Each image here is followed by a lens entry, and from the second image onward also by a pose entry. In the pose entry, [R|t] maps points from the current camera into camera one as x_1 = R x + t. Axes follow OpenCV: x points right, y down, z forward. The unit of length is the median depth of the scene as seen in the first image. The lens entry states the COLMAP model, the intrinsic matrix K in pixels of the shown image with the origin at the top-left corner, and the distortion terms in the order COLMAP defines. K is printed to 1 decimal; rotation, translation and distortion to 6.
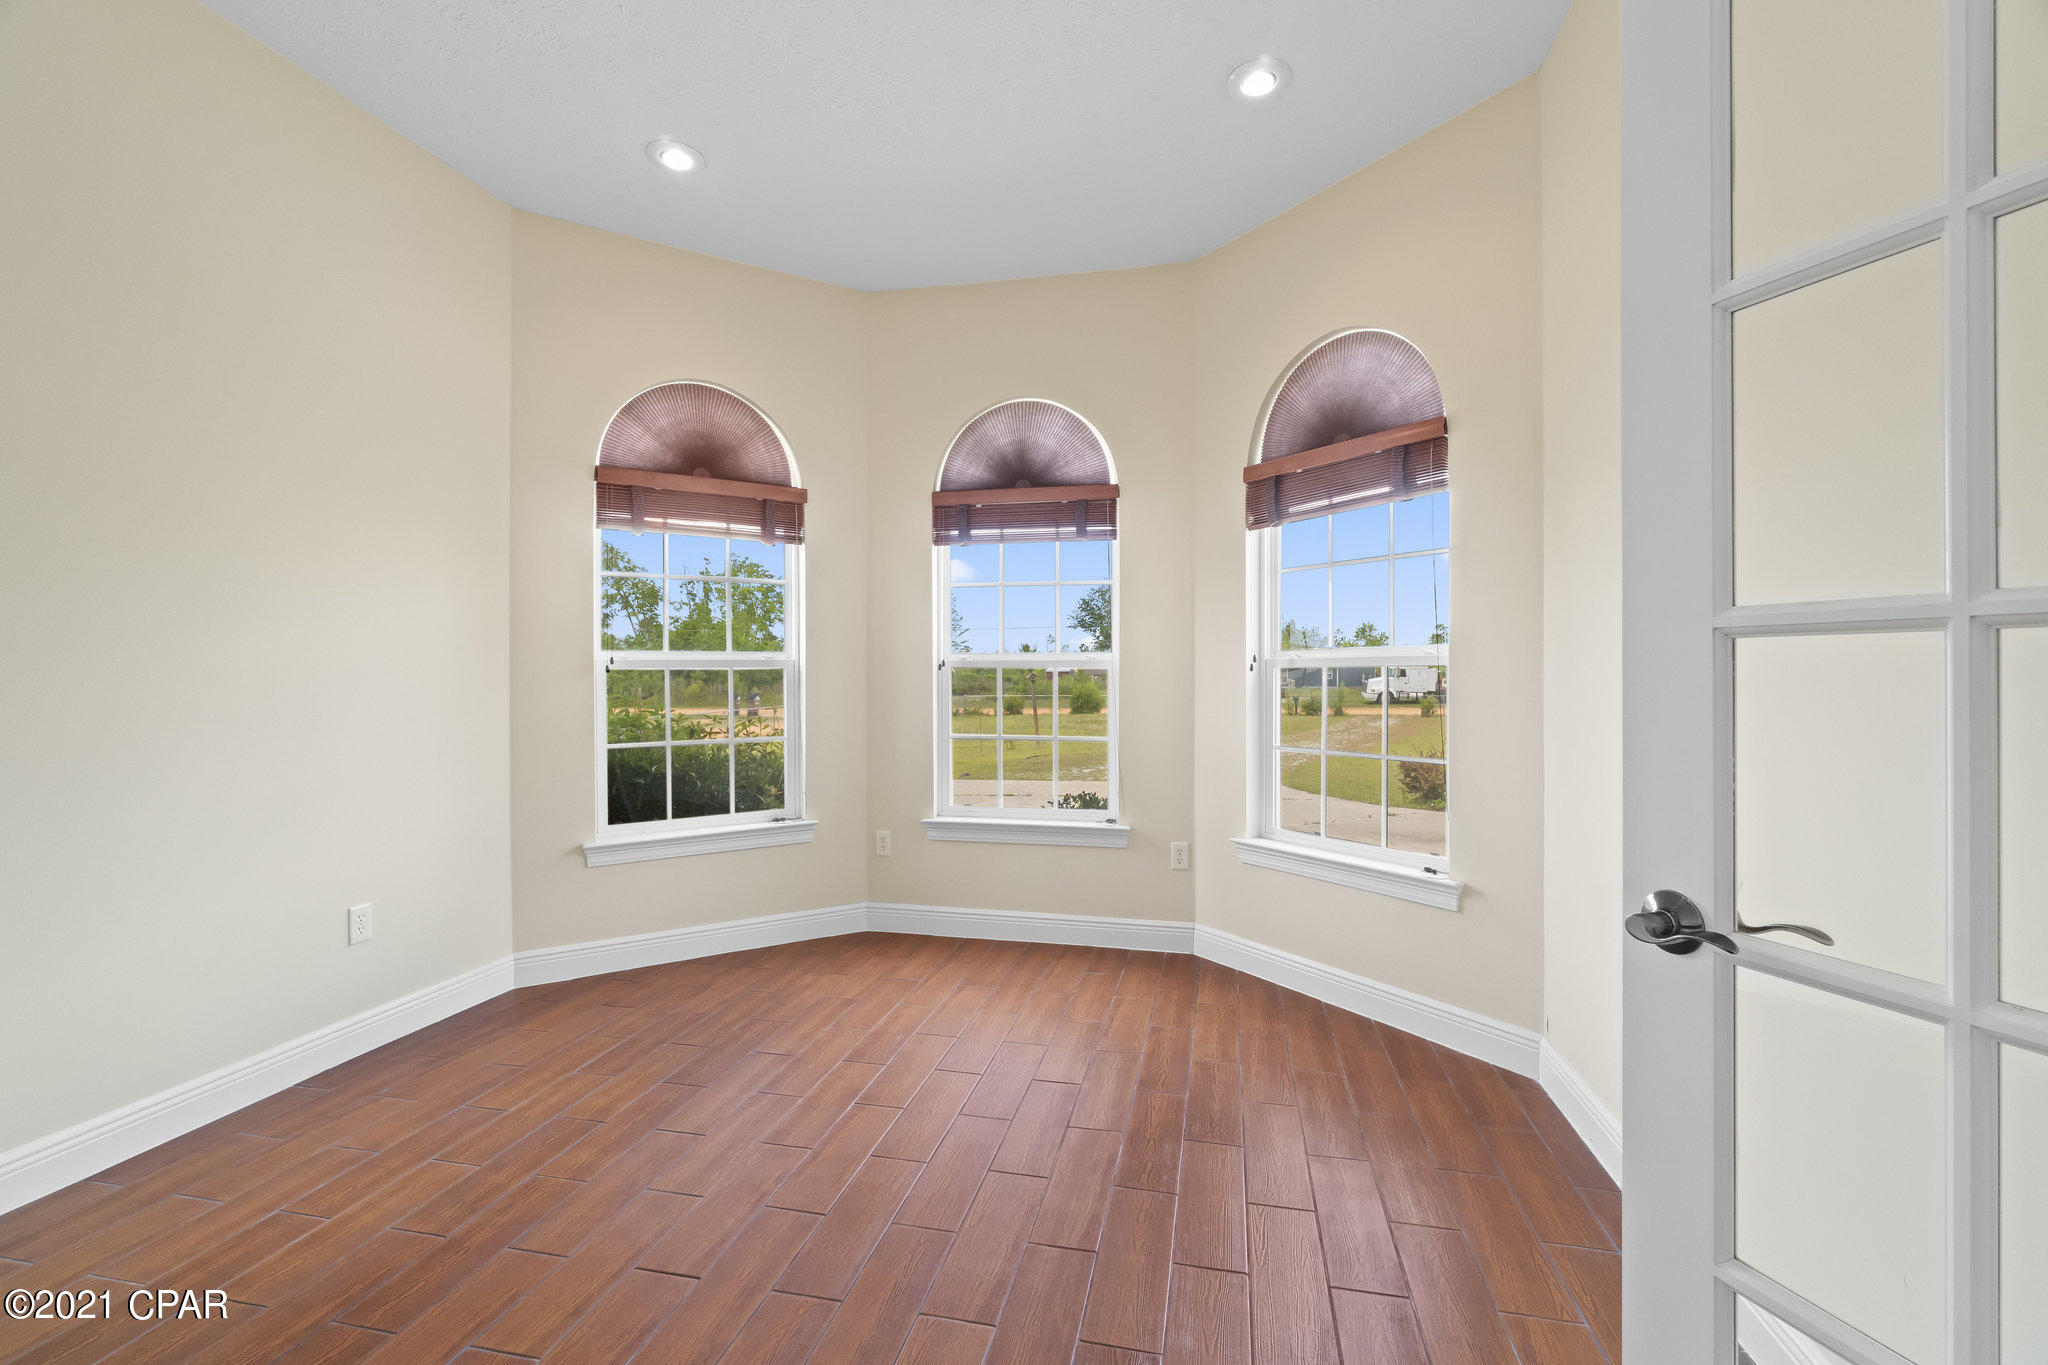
lens RADIAL K [[882.9, 0, 1017.7], [0, 882.9, 669.9], [0, 0, 1]] dist [-0.014371, -0.000437]
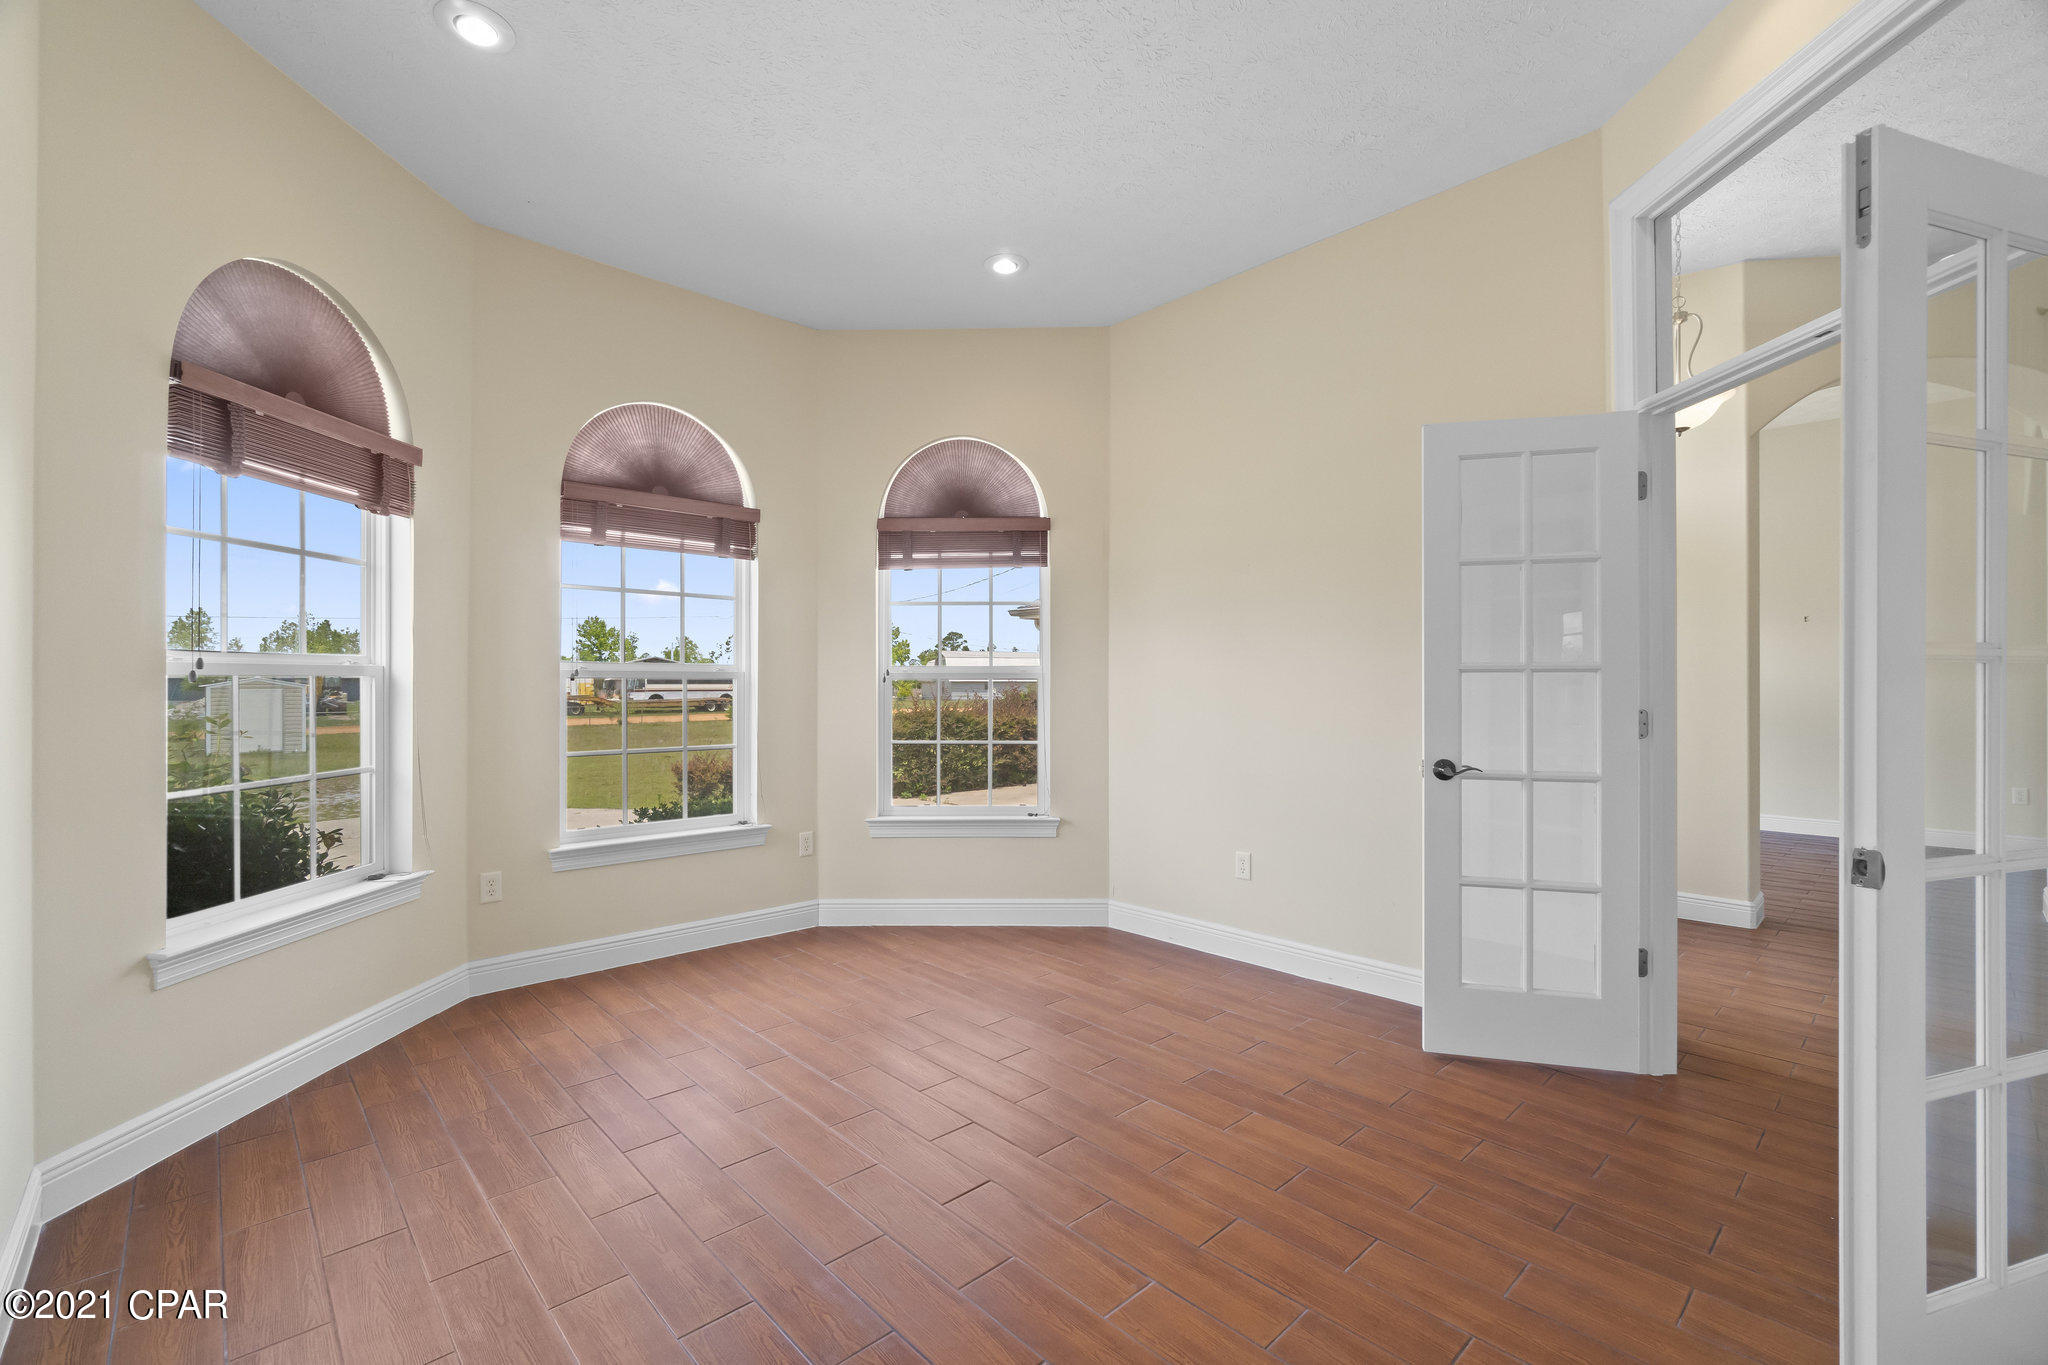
lens RADIAL K [[885.2, 0, 1027.3], [0, 885.2, 683.3], [0, 0, 1]] dist [-0.006767, 0.000012]
pose [[0.563346, 0.002156, 0.826218, -0.614166], [-0.003855, 0.999993, 0.000019, 0.001404], [-0.826212, -0.003196, 0.563350, 0.118849]]
